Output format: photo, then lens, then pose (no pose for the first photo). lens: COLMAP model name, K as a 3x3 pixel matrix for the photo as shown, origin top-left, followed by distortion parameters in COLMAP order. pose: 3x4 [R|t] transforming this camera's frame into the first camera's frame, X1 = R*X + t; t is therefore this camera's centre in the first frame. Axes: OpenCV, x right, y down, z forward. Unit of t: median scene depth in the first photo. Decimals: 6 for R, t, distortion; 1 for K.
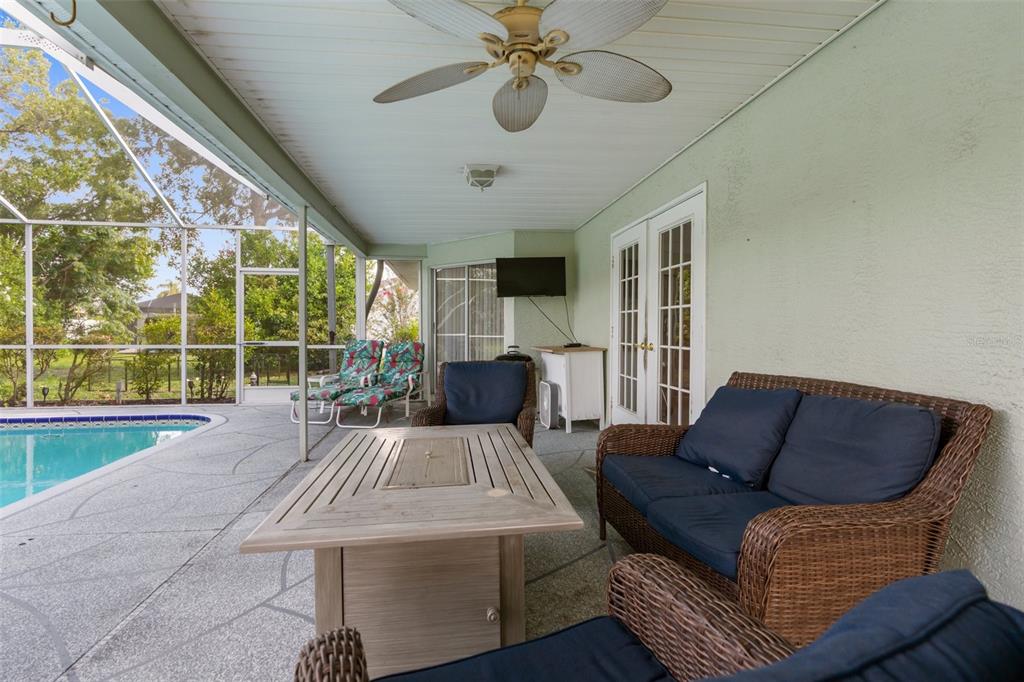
lens RADIAL K [[484.3, 0, 512.0], [0, 484.3, 341.0], [0, 0, 1]] dist [0.000099, -0.000223]
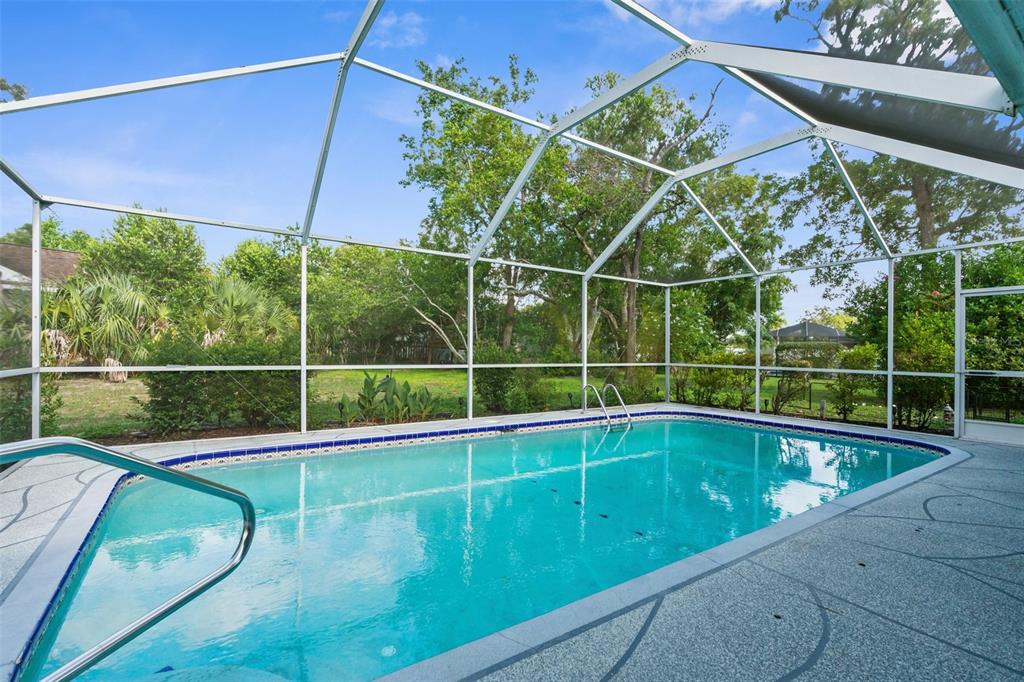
lens RADIAL K [[465.6, 0, 512.0], [0, 465.6, 341.0], [0, 0, 1]] dist [-0.001949, -0.000320]
pose [[0.439658, -0.016364, -0.898016, -0.145016], [-0.036691, 0.998672, -0.036161, 0.010337], [0.897415, 0.048847, 0.438474, -0.150174]]
